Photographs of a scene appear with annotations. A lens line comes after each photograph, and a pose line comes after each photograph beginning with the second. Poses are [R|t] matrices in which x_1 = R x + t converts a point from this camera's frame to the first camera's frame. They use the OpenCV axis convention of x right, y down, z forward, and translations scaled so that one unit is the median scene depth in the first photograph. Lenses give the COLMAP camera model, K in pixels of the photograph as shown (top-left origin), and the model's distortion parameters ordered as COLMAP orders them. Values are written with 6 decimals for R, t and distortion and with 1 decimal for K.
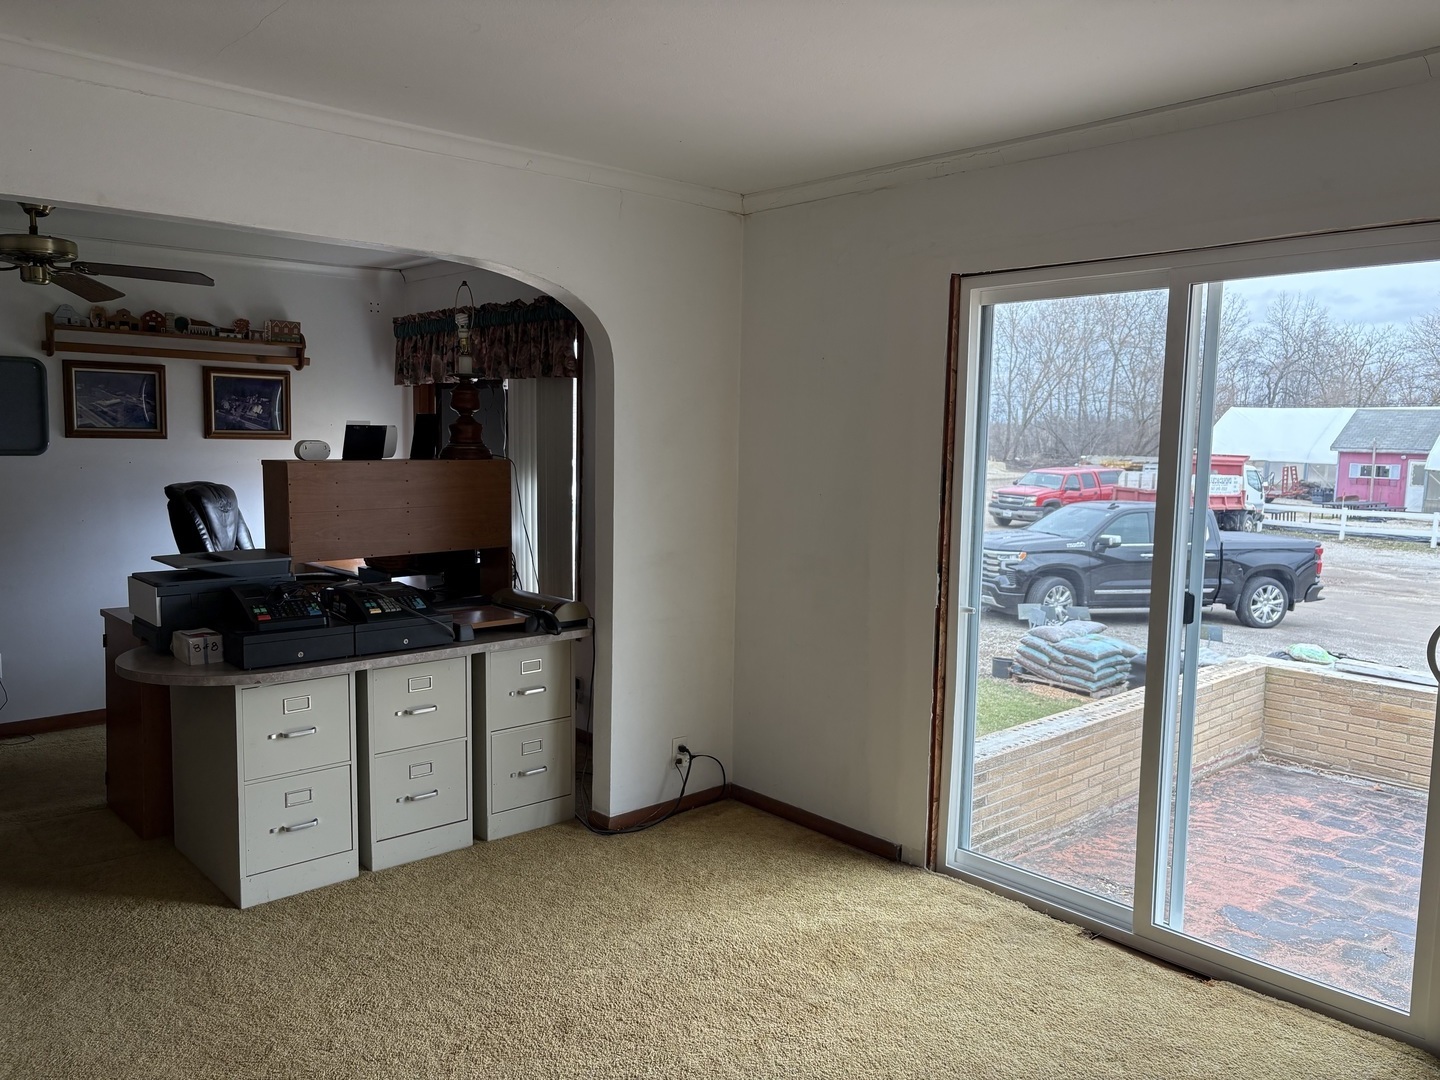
lens RADIAL K [[1084.4, 0, 720.0], [0, 1084.4, 540.0], [0, 0, 1]] dist [0.001919, -0.002441]
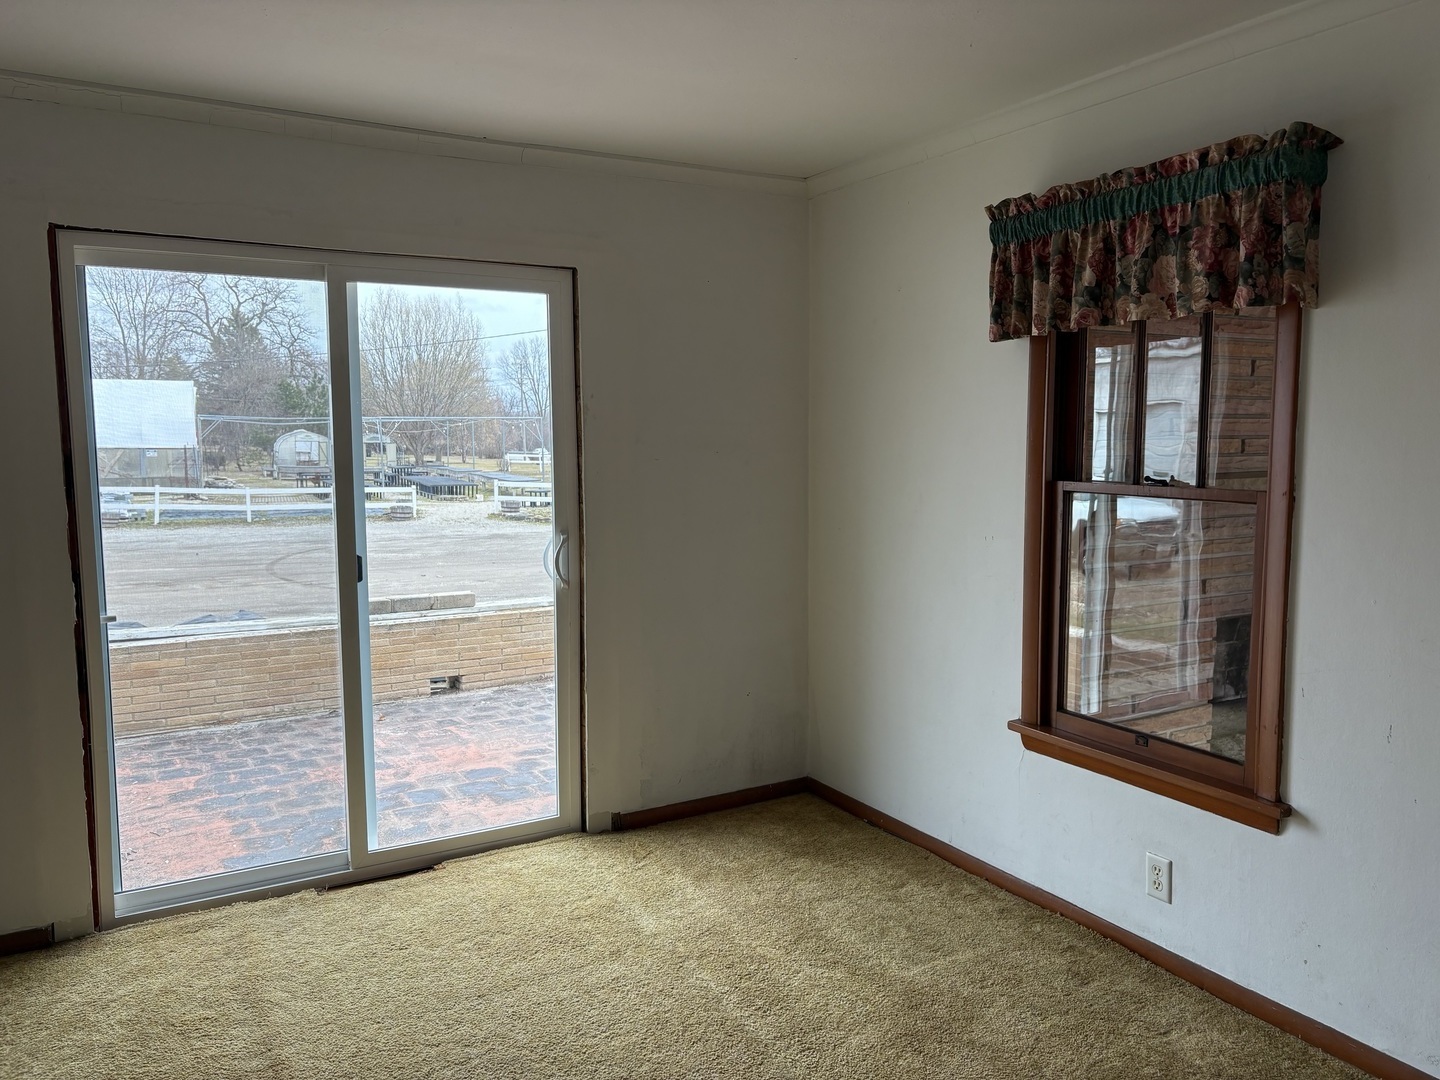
lens RADIAL K [[1084.4, 0, 720.0], [0, 1084.4, 540.0], [0, 0, 1]] dist [0.001919, -0.002441]
pose [[0.208118, -0.119089, 0.970827, -0.490142], [0.096525, 0.990216, 0.100775, -0.037354], [-0.973329, 0.072736, 0.217577, 0.321394]]
